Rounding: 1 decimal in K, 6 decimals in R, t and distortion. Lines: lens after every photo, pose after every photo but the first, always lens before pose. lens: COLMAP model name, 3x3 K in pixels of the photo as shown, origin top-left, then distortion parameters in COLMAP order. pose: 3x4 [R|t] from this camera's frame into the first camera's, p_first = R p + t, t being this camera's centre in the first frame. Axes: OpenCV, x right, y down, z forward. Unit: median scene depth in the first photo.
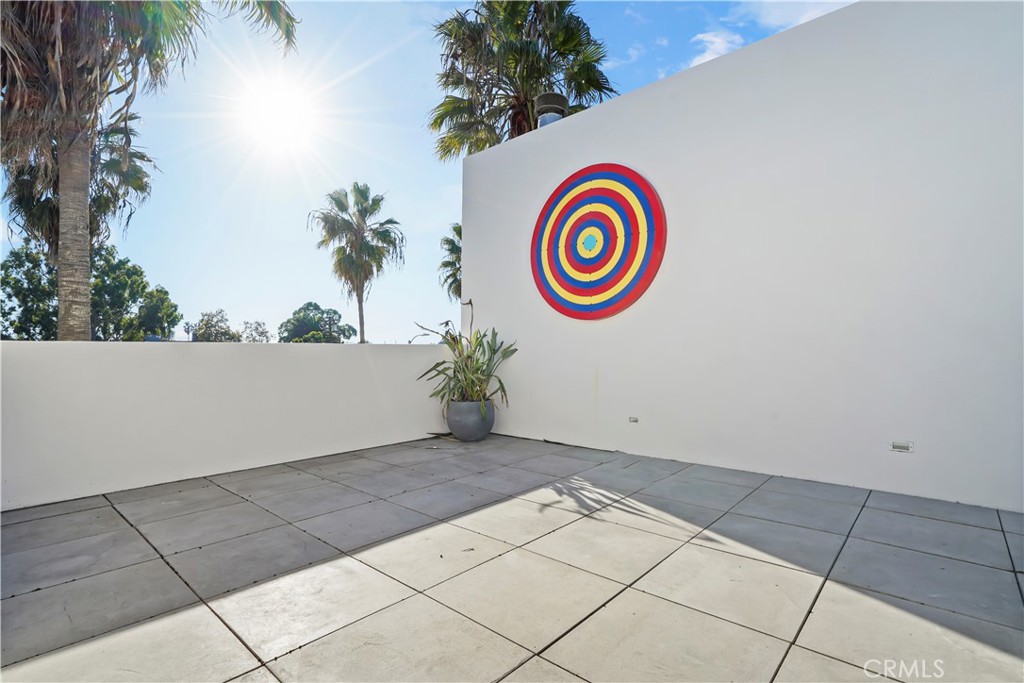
lens RADIAL K [[481.6, 0, 513.6], [0, 481.6, 353.4], [0, 0, 1]] dist [0.020125, -0.000181]
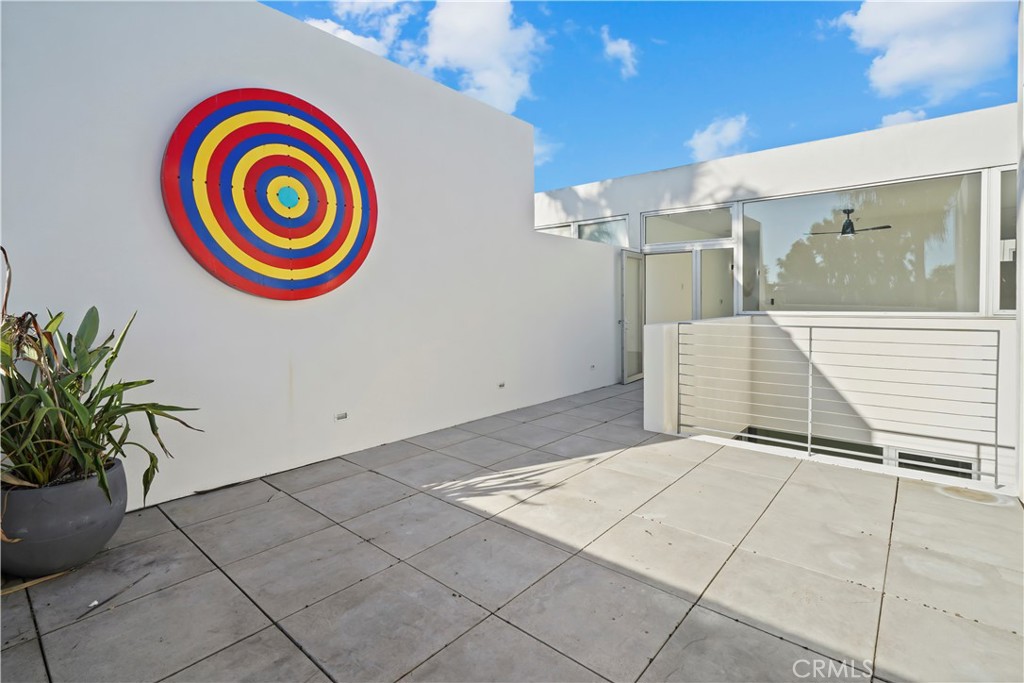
lens RADIAL K [[482.9, 0, 512.4], [0, 482.9, 301.6], [0, 0, 1]] dist [-0.001211, 0.000006]
pose [[-0.014088, 0.007043, 0.999876, -0.848107], [0.007858, 0.999945, -0.006933, -0.083507], [-0.999870, 0.007760, -0.014143, 0.940358]]
